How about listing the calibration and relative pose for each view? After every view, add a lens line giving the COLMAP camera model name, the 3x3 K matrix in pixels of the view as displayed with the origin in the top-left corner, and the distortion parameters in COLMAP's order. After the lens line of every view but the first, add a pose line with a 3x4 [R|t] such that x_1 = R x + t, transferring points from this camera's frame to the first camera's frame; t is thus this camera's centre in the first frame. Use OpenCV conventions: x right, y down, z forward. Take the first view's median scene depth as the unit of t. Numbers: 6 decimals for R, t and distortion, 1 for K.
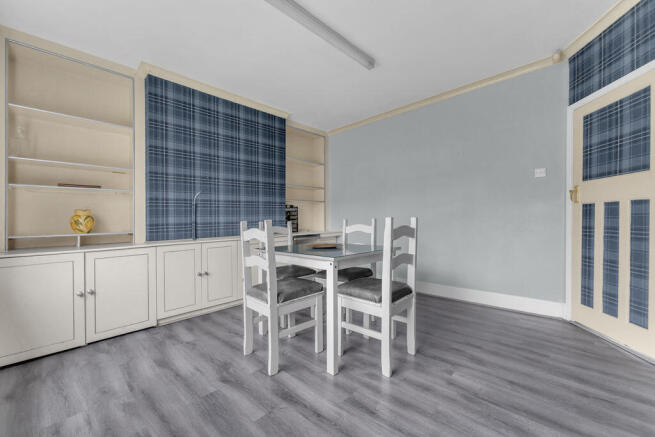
lens RADIAL K [[260.9, 0, 326.2], [0, 260.9, 223.0], [0, 0, 1]] dist [0.001617, 0.000218]
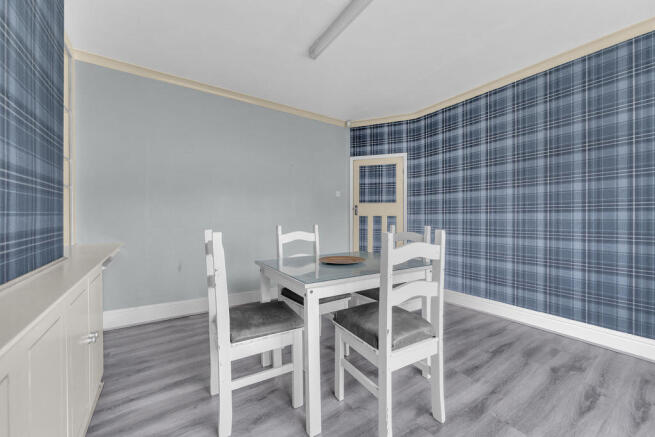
lens RADIAL K [[266.0, 0, 327.5], [0, 266.0, 218.5], [0, 0, 1]] dist [0.000082, 0.000014]
pose [[0.201317, 0.019107, 0.979340, -0.764893], [0.005001, 0.999777, -0.020534, -0.020872], [-0.979513, 0.009032, 0.201176, 0.820963]]
